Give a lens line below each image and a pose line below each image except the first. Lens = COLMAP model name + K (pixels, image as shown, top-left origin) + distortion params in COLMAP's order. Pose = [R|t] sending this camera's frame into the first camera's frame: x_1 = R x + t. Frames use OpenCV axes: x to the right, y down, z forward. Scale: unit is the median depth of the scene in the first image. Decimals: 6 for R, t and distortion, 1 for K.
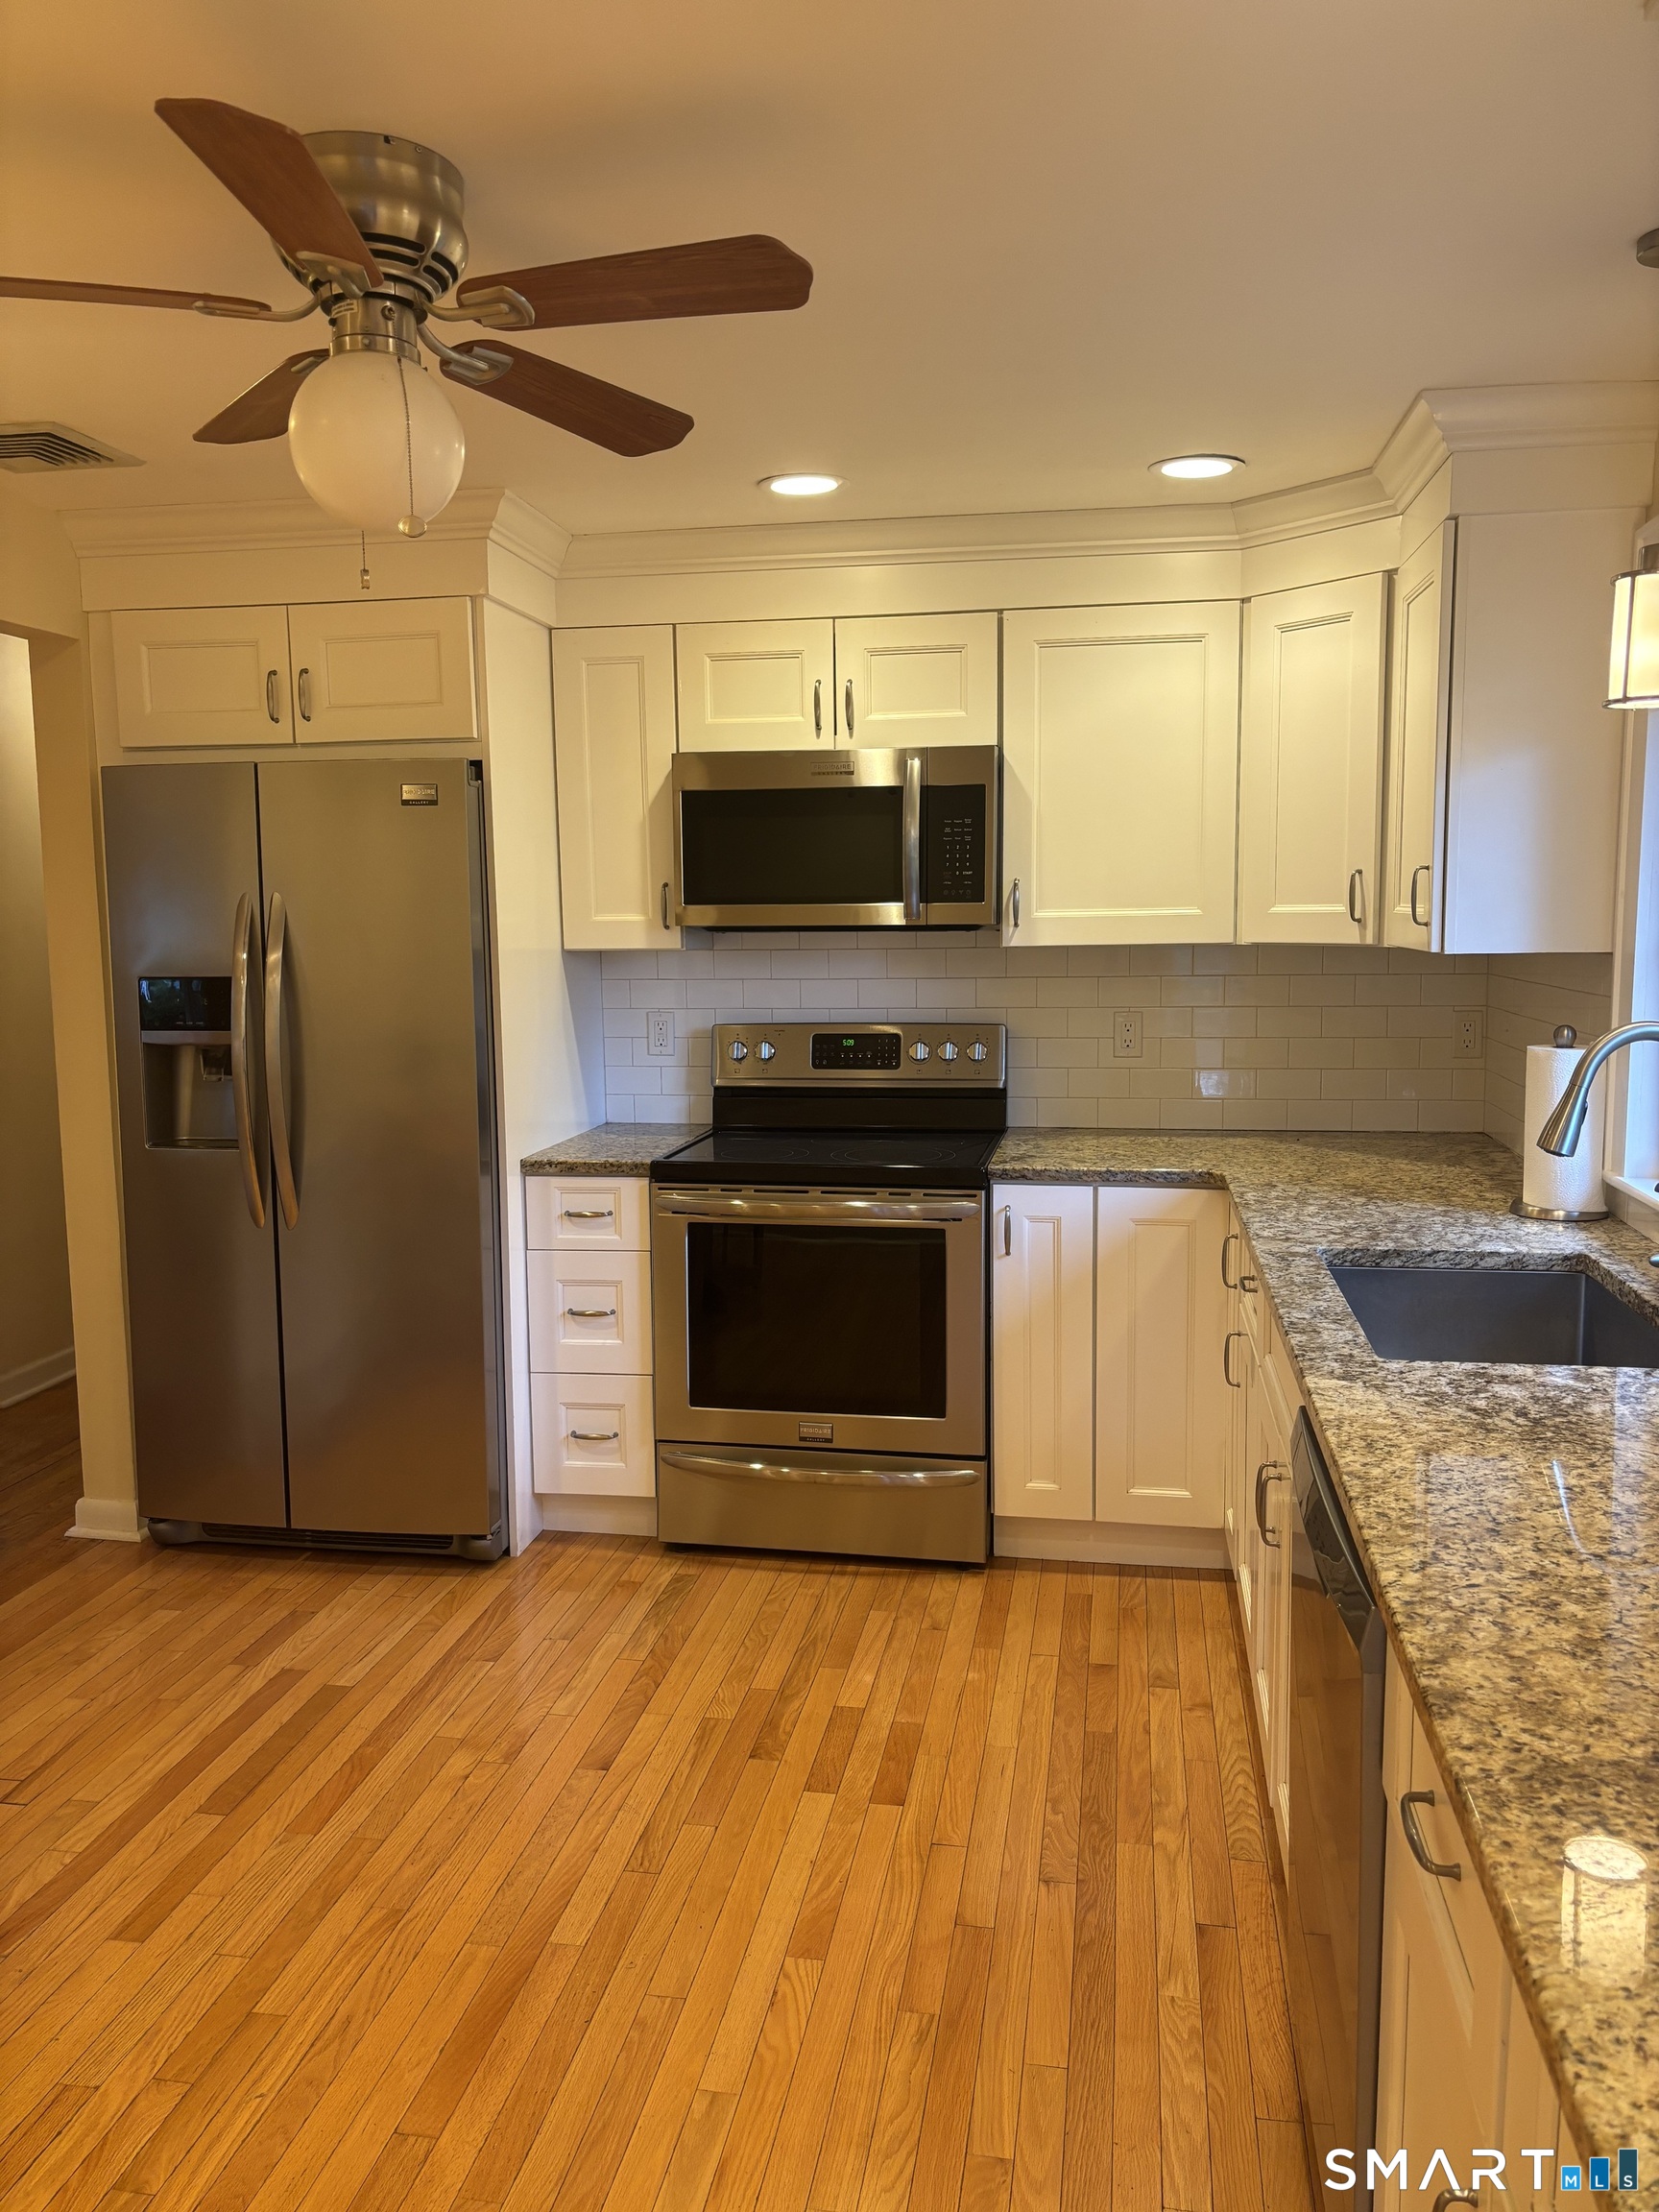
lens RADIAL K [[1675.4, 0, 830.5], [0, 1675.4, 1106.3], [0, 0, 1]] dist [0.046105, -0.032881]
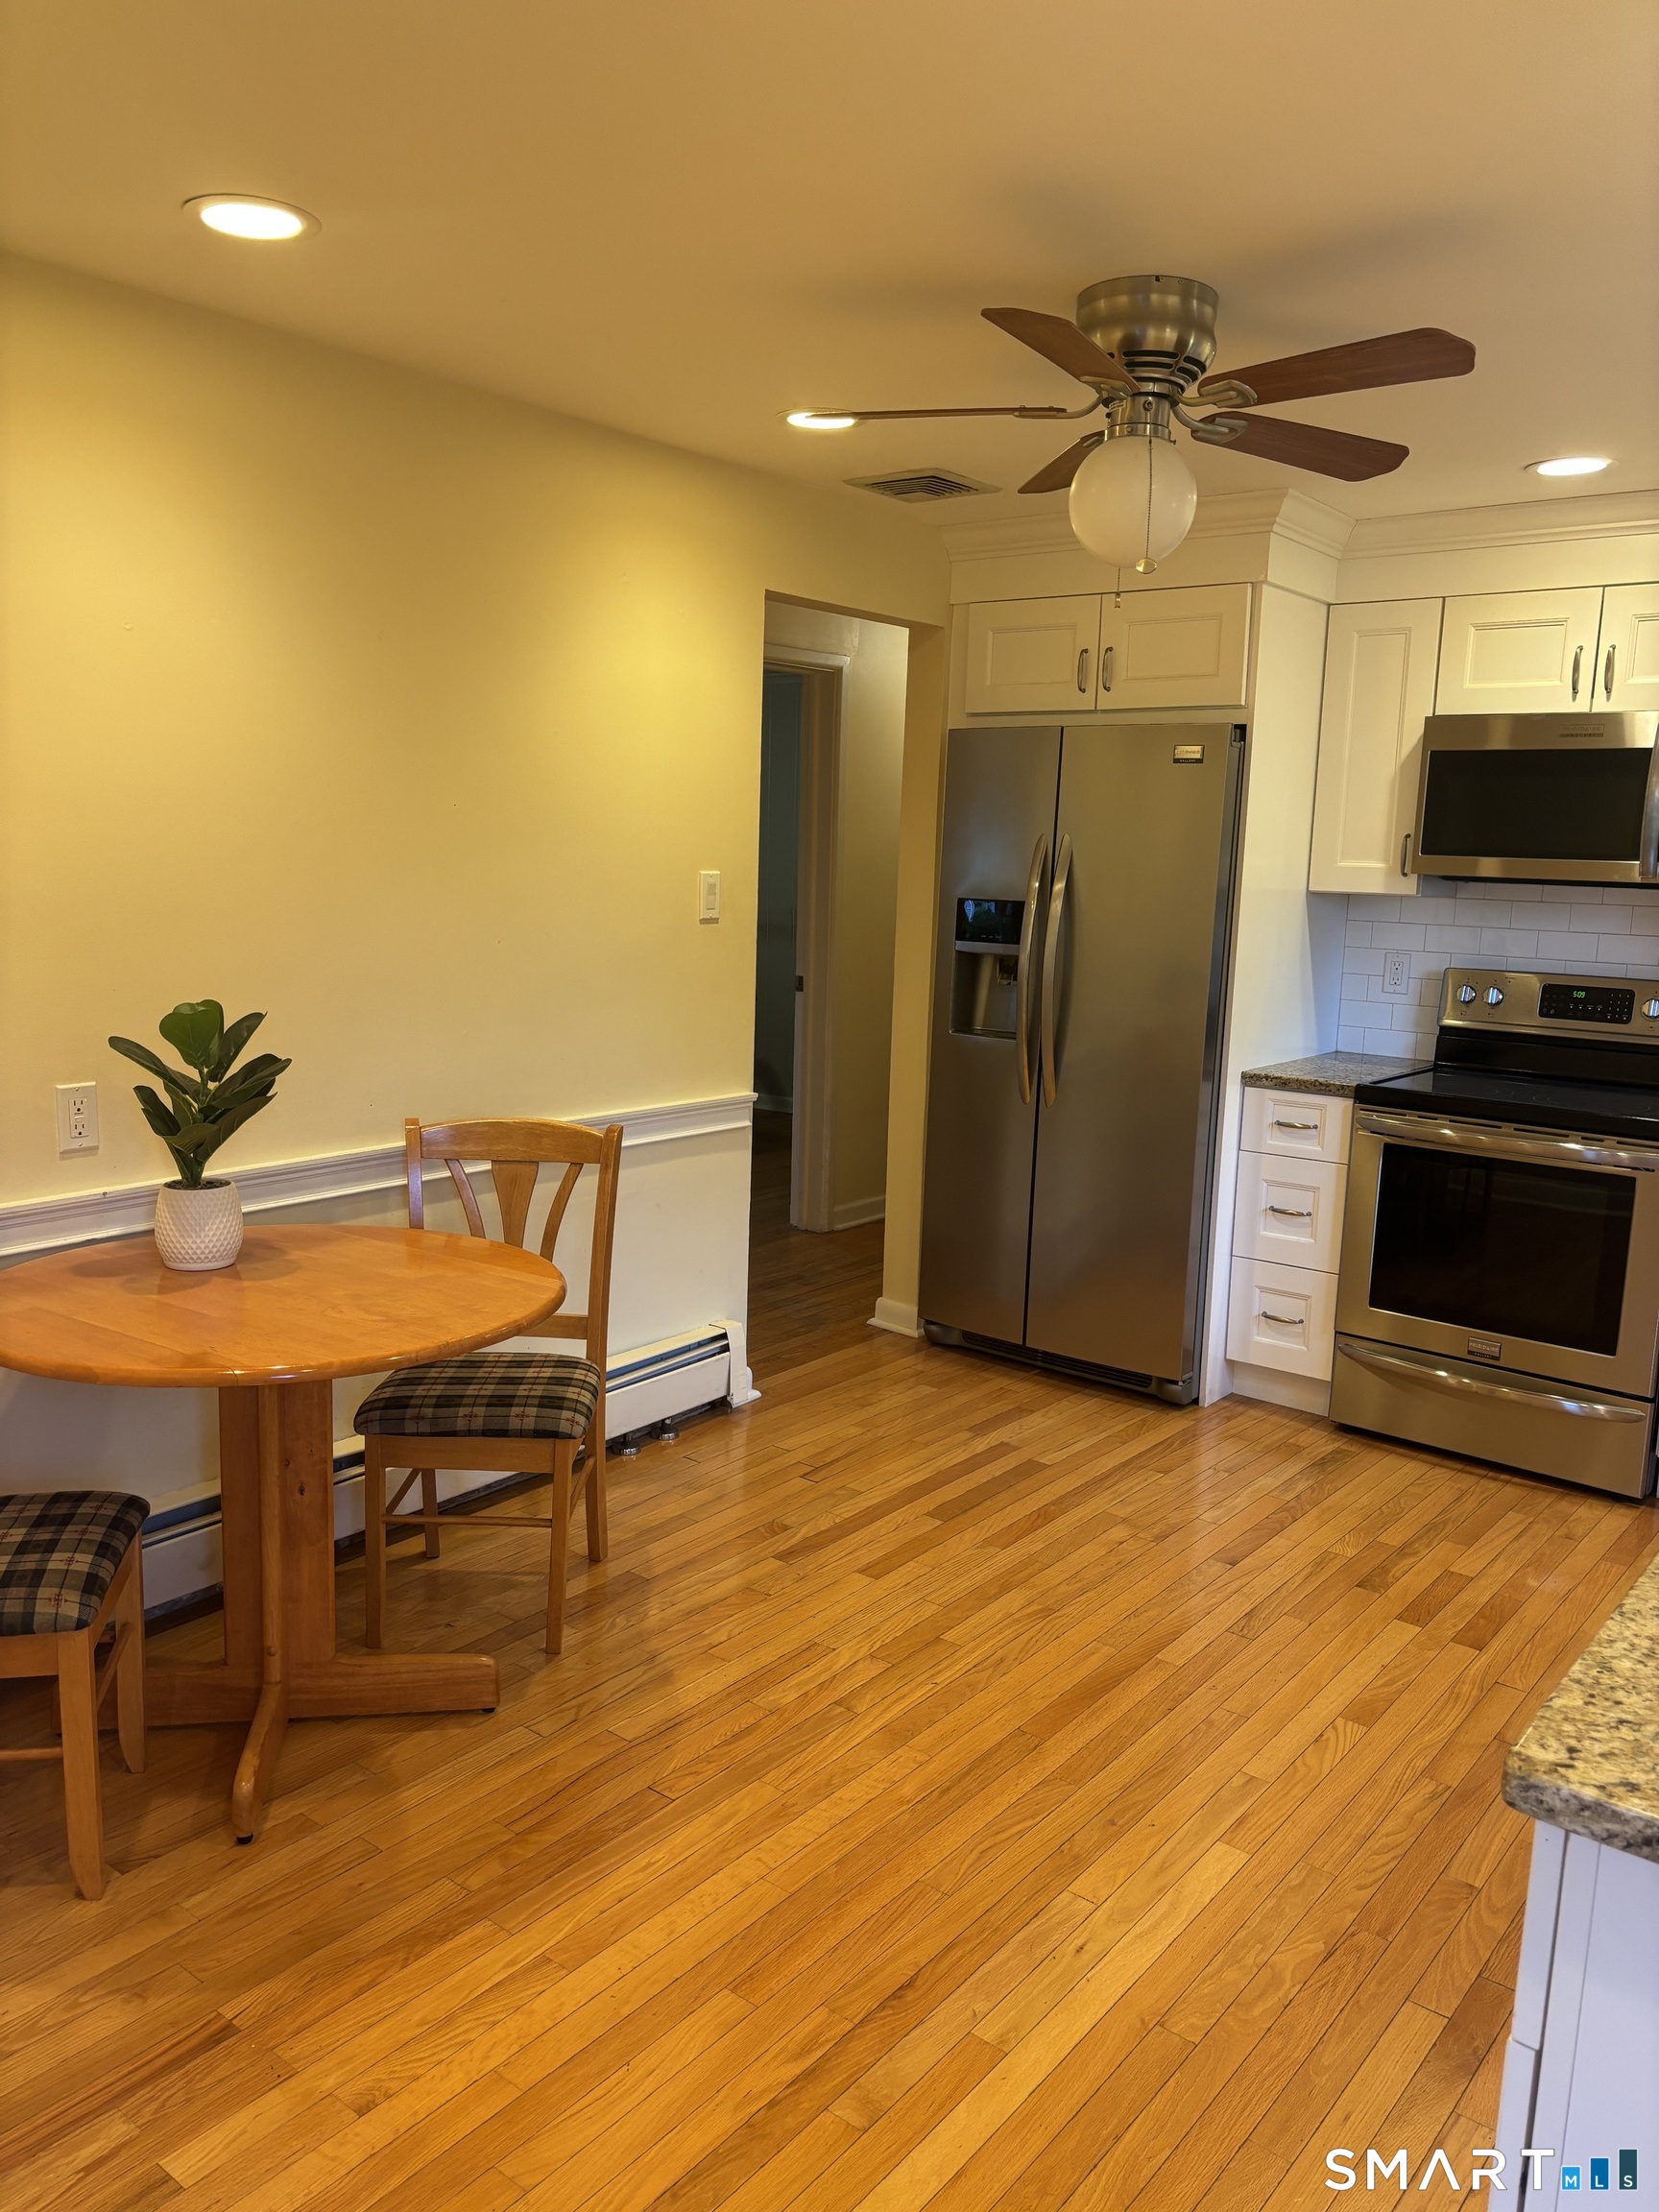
lens RADIAL K [[1675.4, 0, 823.9], [0, 1675.4, 1116.4], [0, 0, 1]] dist [0.046105, -0.032881]
pose [[0.879034, 0.113737, -0.462993, 0.104790], [-0.093973, 0.993410, 0.065621, 0.013743], [0.467406, -0.014174, 0.883929, -0.165390]]
